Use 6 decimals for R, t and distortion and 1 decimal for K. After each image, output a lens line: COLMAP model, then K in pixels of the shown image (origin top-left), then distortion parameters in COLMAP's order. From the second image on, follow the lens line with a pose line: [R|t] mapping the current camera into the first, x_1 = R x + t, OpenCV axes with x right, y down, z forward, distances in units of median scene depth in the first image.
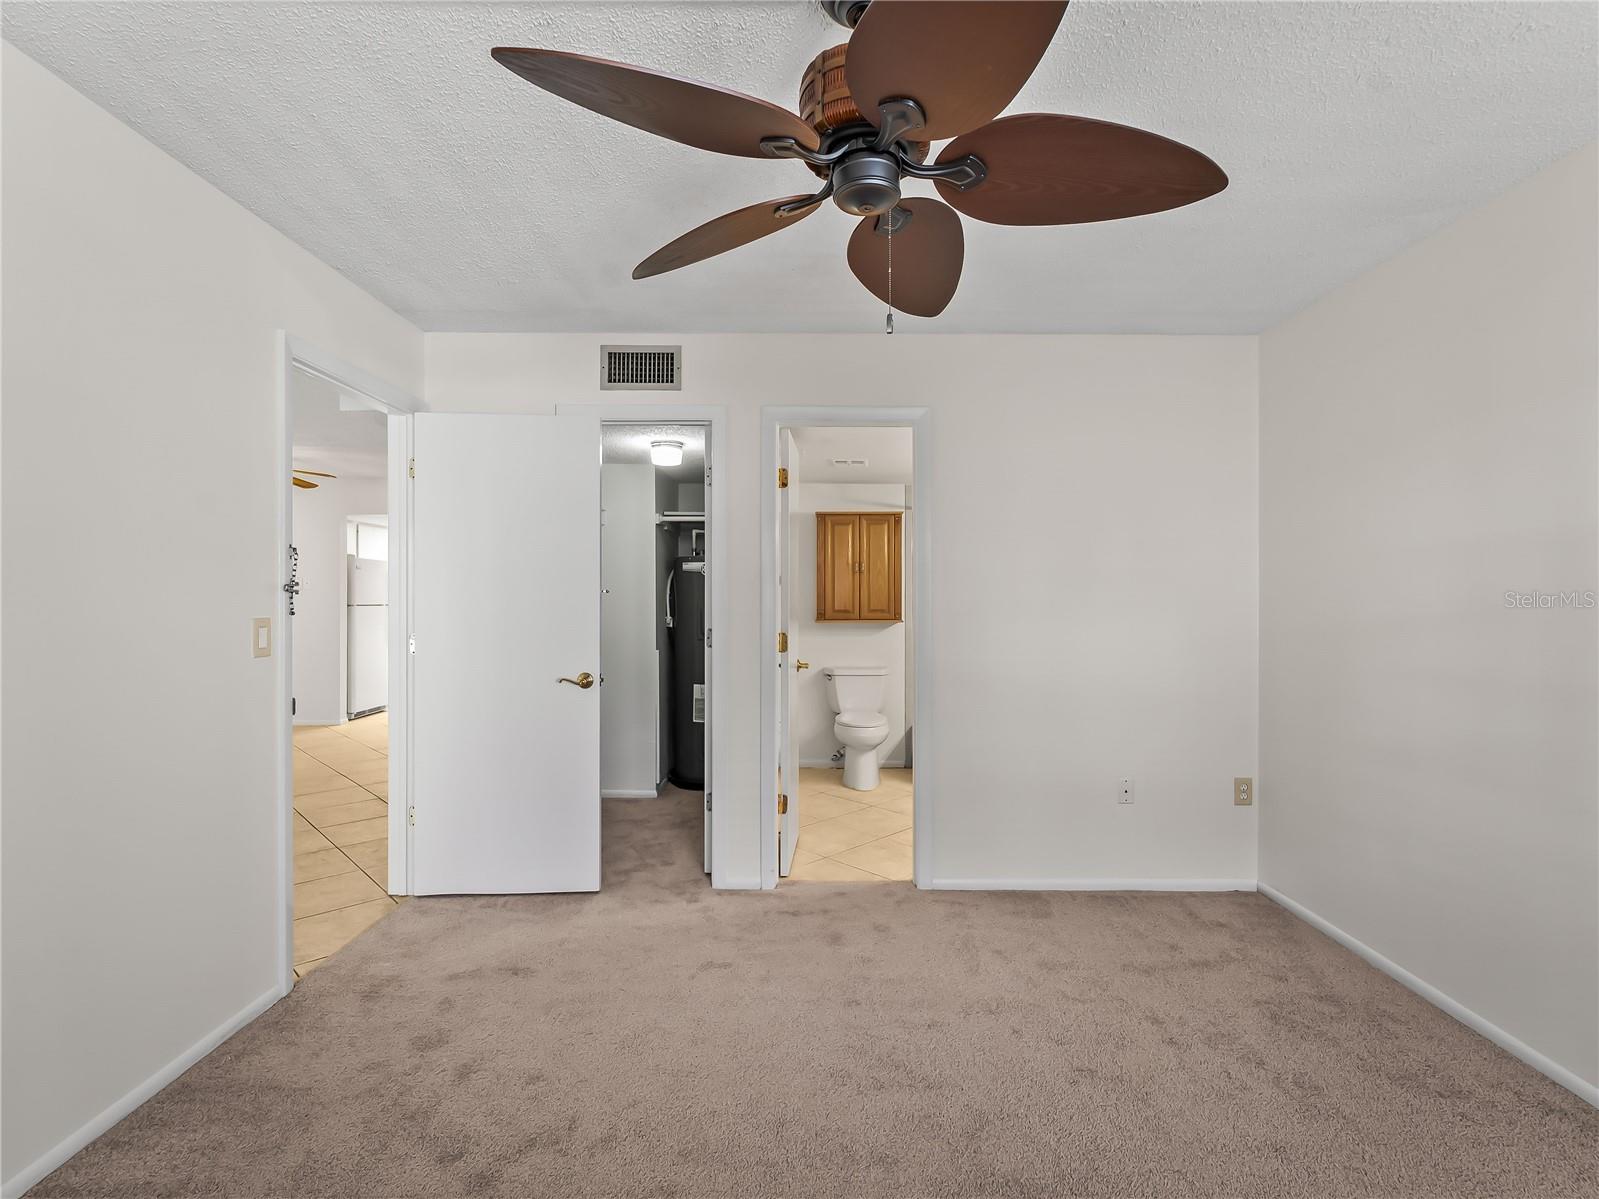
lens RADIAL K [[741.0, 0, 803.3], [0, 741.0, 596.3], [0, 0, 1]] dist [0.001295, -0.002663]
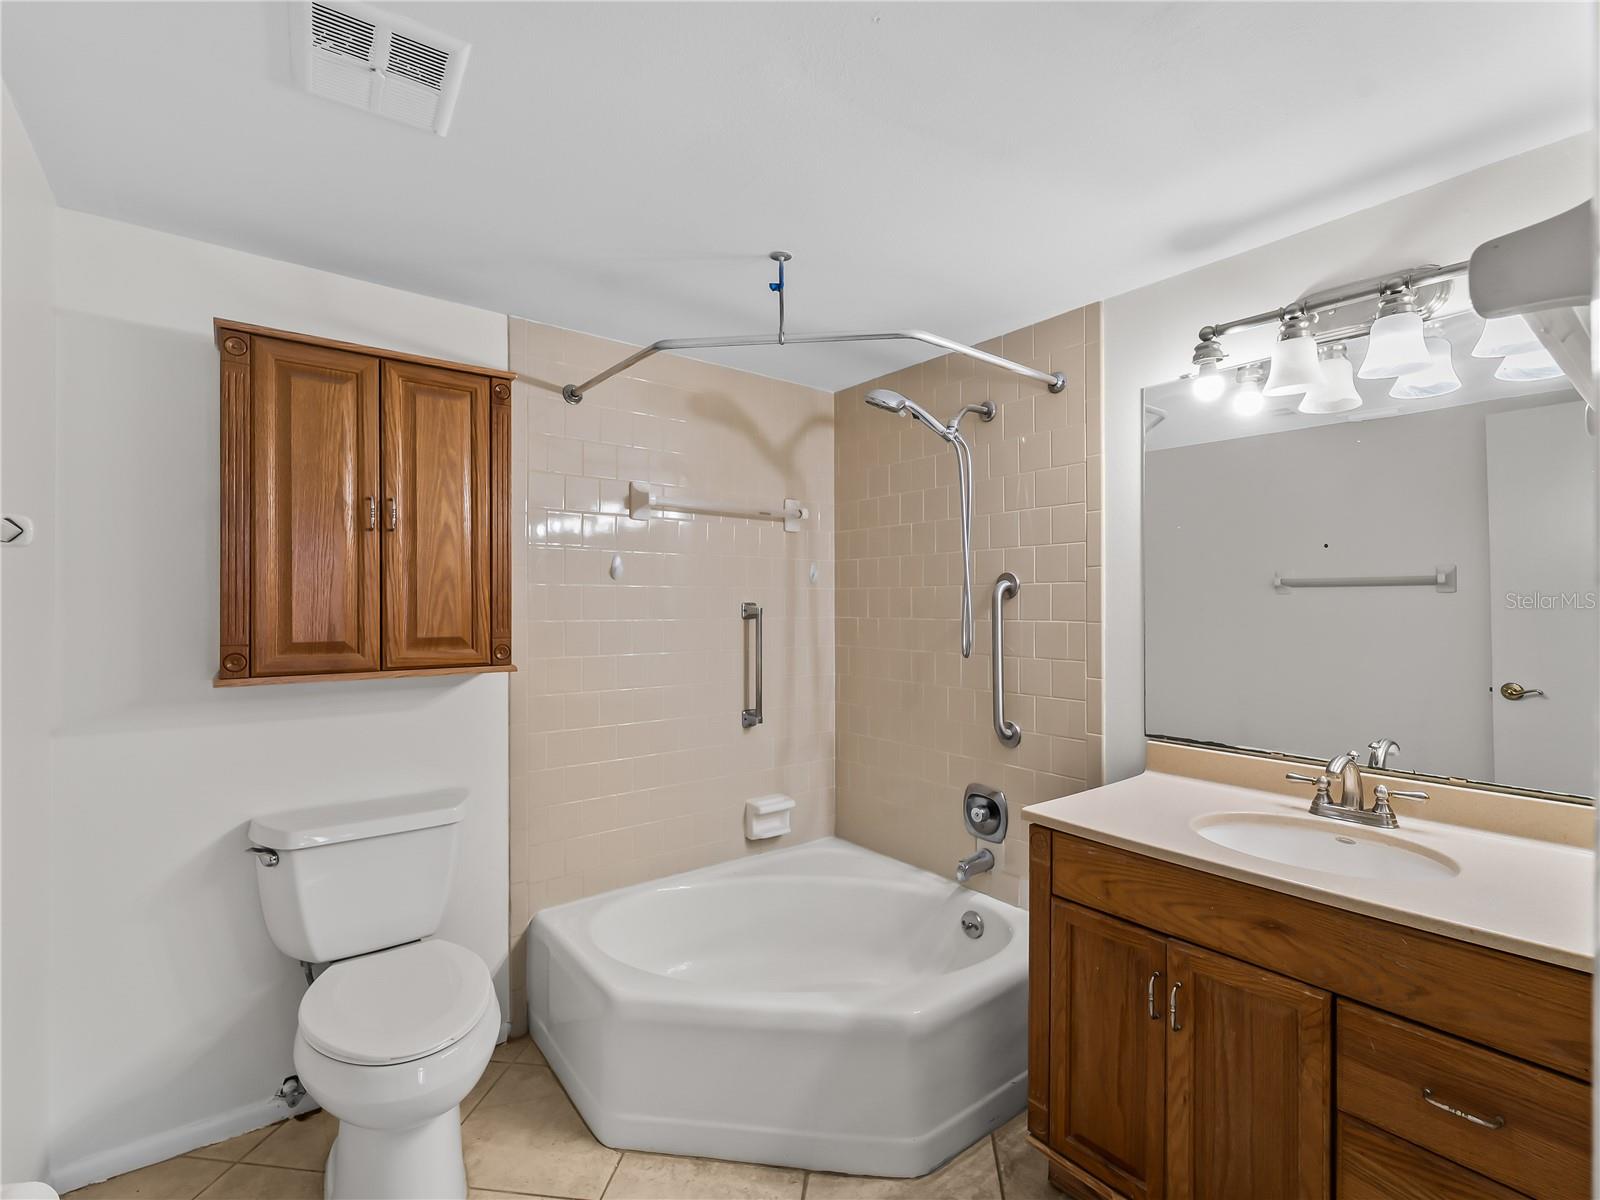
lens RADIAL K [[741.4, 0, 787.1], [0, 741.4, 613.2], [0, 0, 1]] dist [0.001295, -0.002663]
pose [[0.792545, -0.000523, 0.609813, 0.016892], [-0.005207, 0.999957, 0.007625, 0.002243], [-0.609791, -0.009219, 0.792509, 0.620184]]
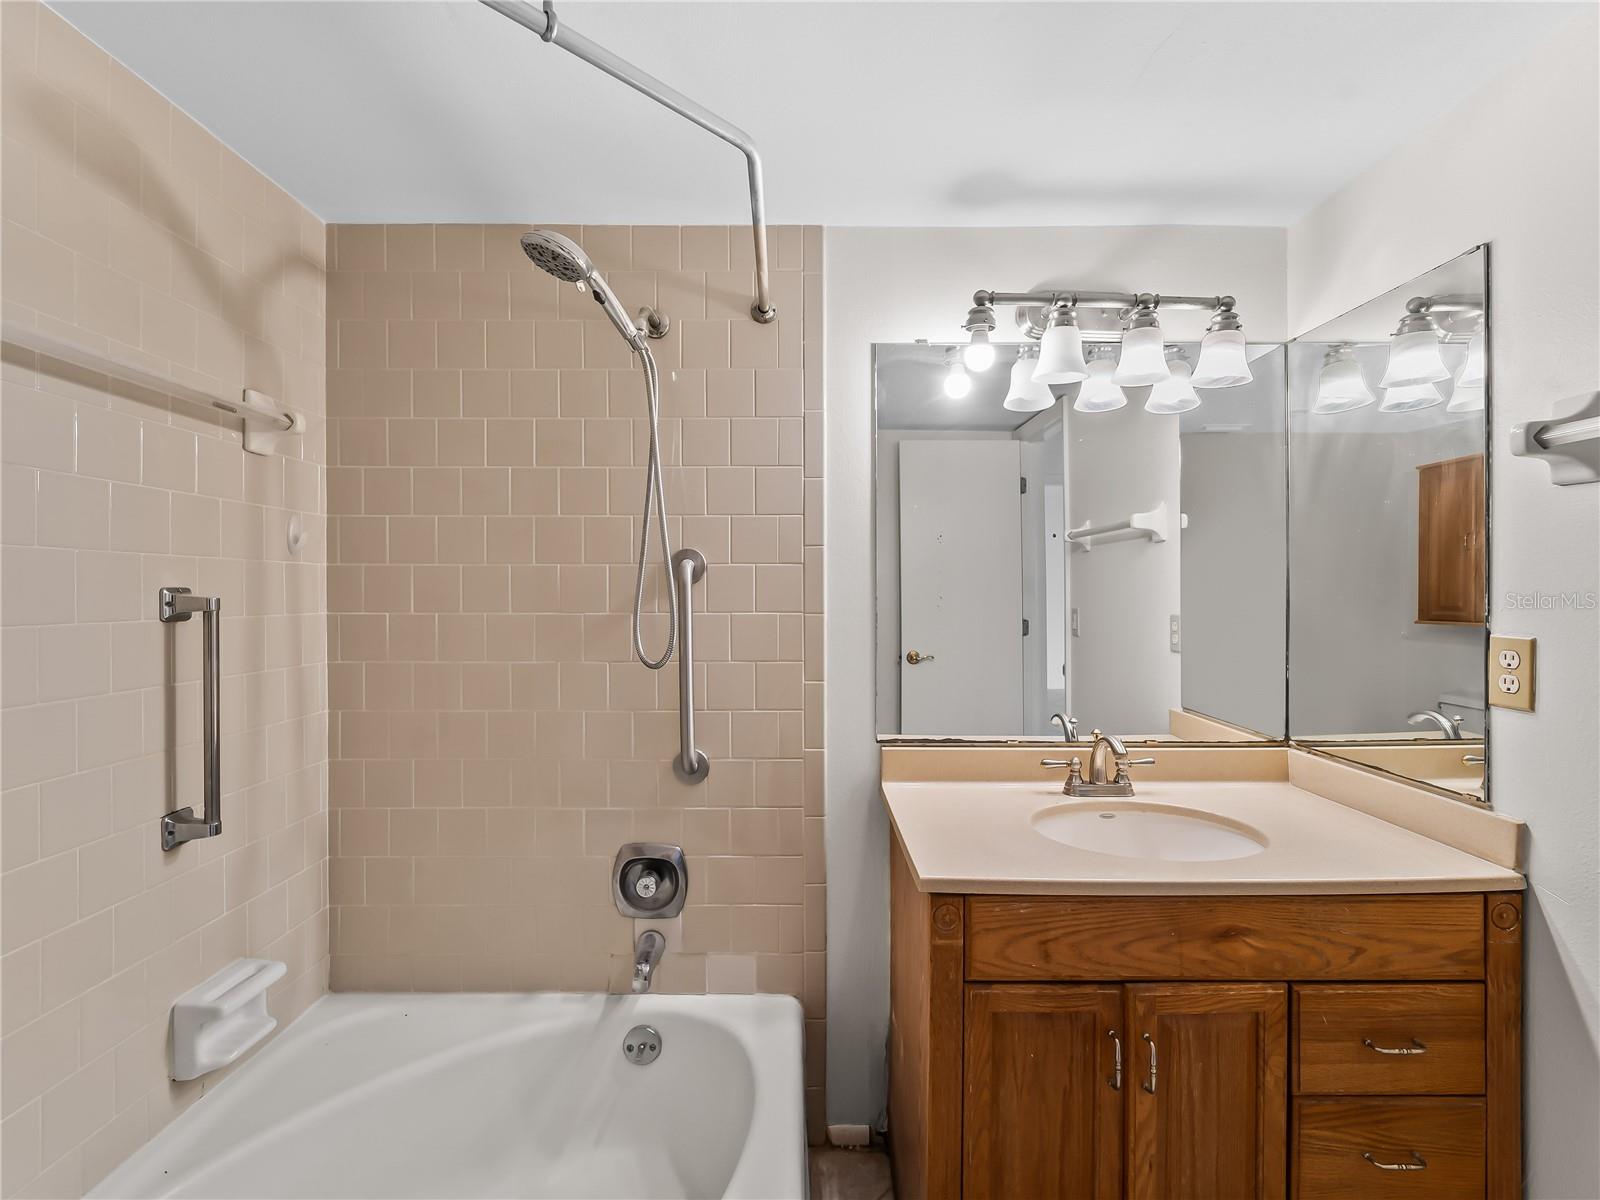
lens RADIAL K [[741.4, 0, 799.0], [0, 741.4, 596.1], [0, 0, 1]] dist [0.001295, -0.002663]
pose [[-0.012757, -0.000543, 0.999918, 0.021588], [-0.000501, 1.000000, 0.000537, 0.002175], [-0.999919, -0.000494, -0.012757, 0.643491]]
